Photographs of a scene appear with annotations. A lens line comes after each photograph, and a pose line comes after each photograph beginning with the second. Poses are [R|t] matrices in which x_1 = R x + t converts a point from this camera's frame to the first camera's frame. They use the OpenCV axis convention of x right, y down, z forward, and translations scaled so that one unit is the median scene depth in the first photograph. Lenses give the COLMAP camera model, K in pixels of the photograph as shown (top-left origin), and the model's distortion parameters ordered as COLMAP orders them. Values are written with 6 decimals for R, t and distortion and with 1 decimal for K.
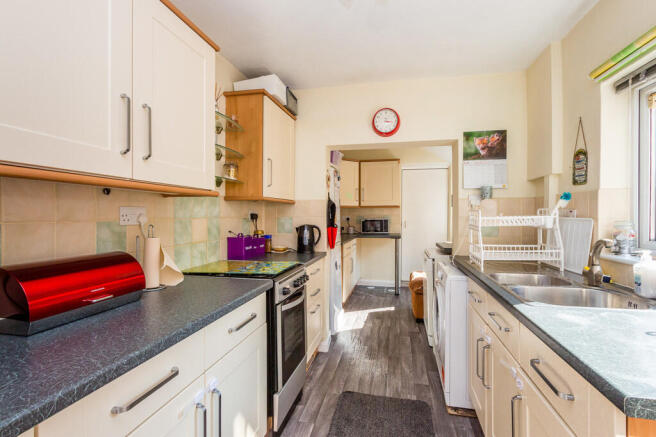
lens RADIAL K [[303.3, 0, 324.5], [0, 303.3, 216.4], [0, 0, 1]] dist [0.005842, 0.000547]
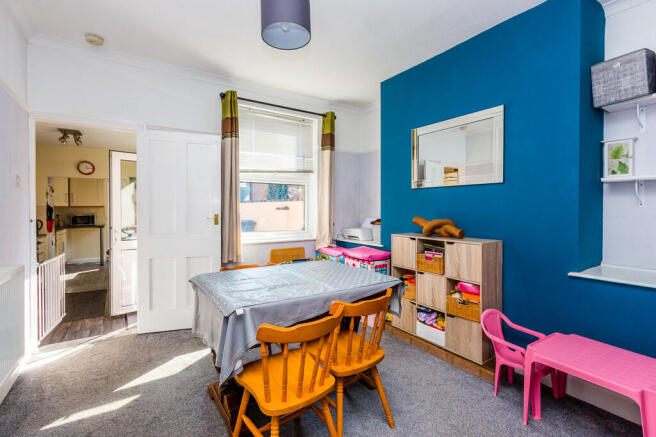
lens RADIAL K [[303.3, 0, 328.7], [0, 303.3, 211.8], [0, 0, 1]] dist [0.005842, 0.000547]
pose [[0.677918, -0.008274, 0.735091, -0.108651], [0.004564, 0.999965, 0.007047, -0.012073], [-0.735124, -0.001422, 0.677932, -0.854802]]
